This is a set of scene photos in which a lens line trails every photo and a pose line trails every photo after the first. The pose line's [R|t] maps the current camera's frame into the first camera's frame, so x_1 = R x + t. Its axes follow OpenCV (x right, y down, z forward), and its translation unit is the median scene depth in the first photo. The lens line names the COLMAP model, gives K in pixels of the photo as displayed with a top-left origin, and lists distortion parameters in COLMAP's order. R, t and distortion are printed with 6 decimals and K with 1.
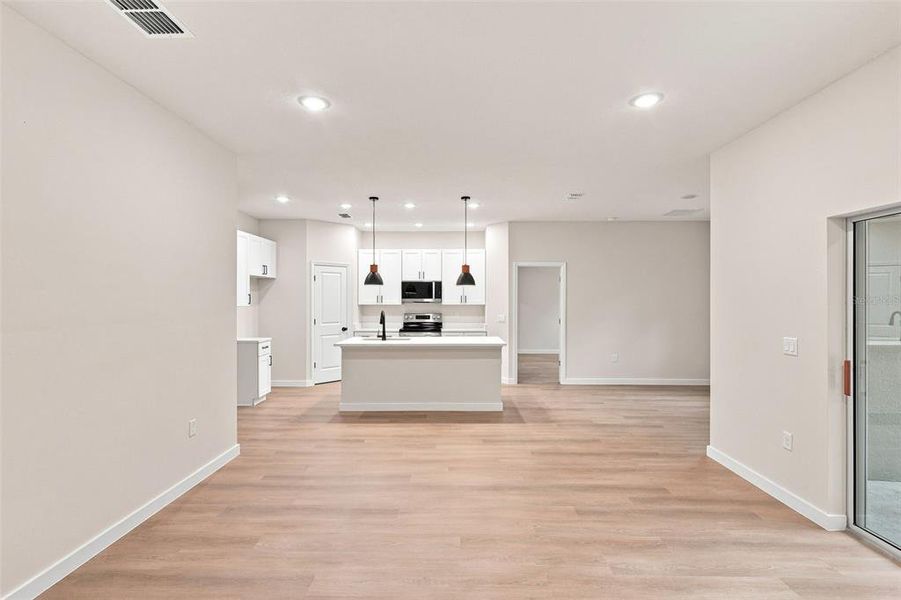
lens RADIAL K [[424.7, 0, 447.5], [0, 424.7, 303.2], [0, 0, 1]] dist [-0.000952, 0.002365]
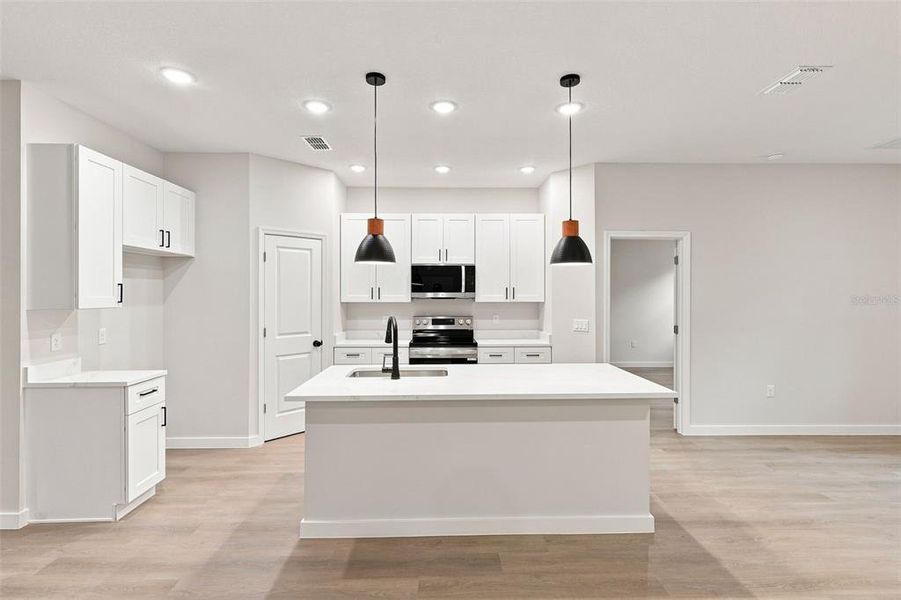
lens RADIAL K [[424.7, 0, 448.0], [0, 424.7, 293.3], [0, 0, 1]] dist [-0.000952, 0.002365]
pose [[0.999140, -0.001457, 0.041431, -0.103815], [0.001924, 0.999935, -0.011236, -0.003425], [-0.041412, 0.011306, 0.999078, 0.486784]]
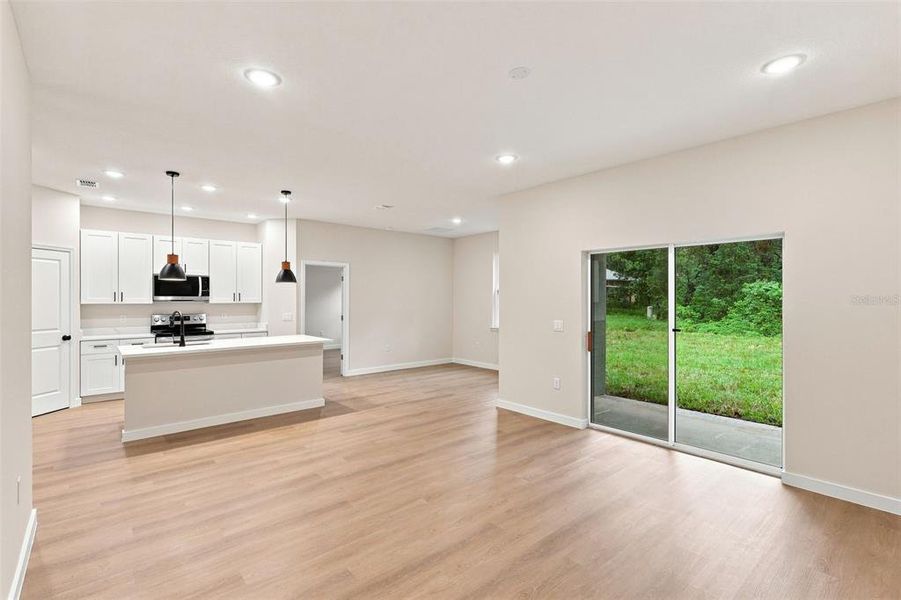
lens RADIAL K [[424.7, 0, 451.4], [0, 424.7, 298.5], [0, 0, 1]] dist [-0.000952, 0.002365]
pose [[0.740854, -0.001273, 0.671665, -0.300214], [0.004984, 0.999981, -0.003602, -0.000883], [-0.671648, 0.006016, 0.740846, 0.026701]]
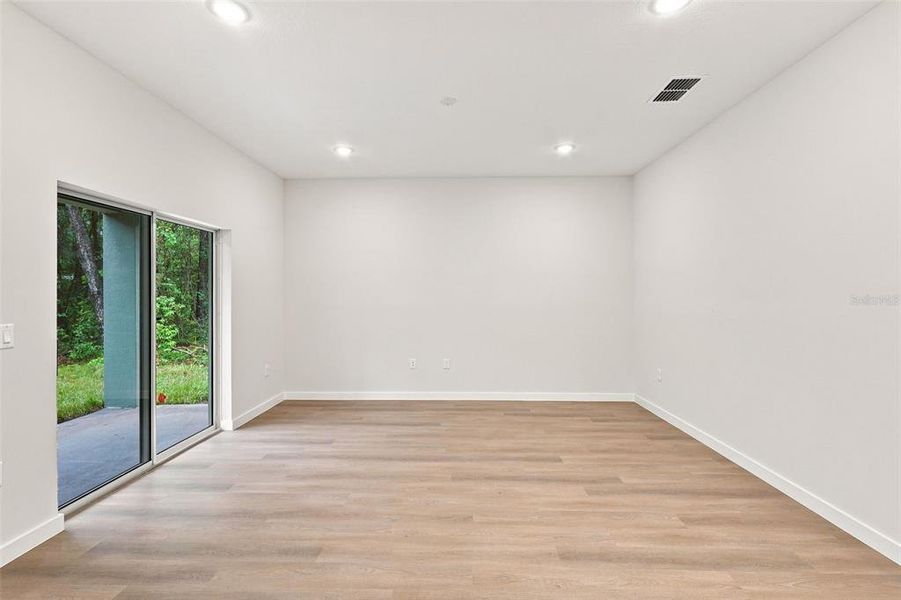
lens RADIAL K [[406.4, 0, 453.5], [0, 406.4, 298.7], [0, 0, 1]] dist [-0.003625, -0.000206]
pose [[-0.999989, 0.002924, 0.003630, 0.029784], [0.002986, 0.999851, 0.016987, 0.014613], [-0.003580, 0.016998, -0.999849, 0.811038]]
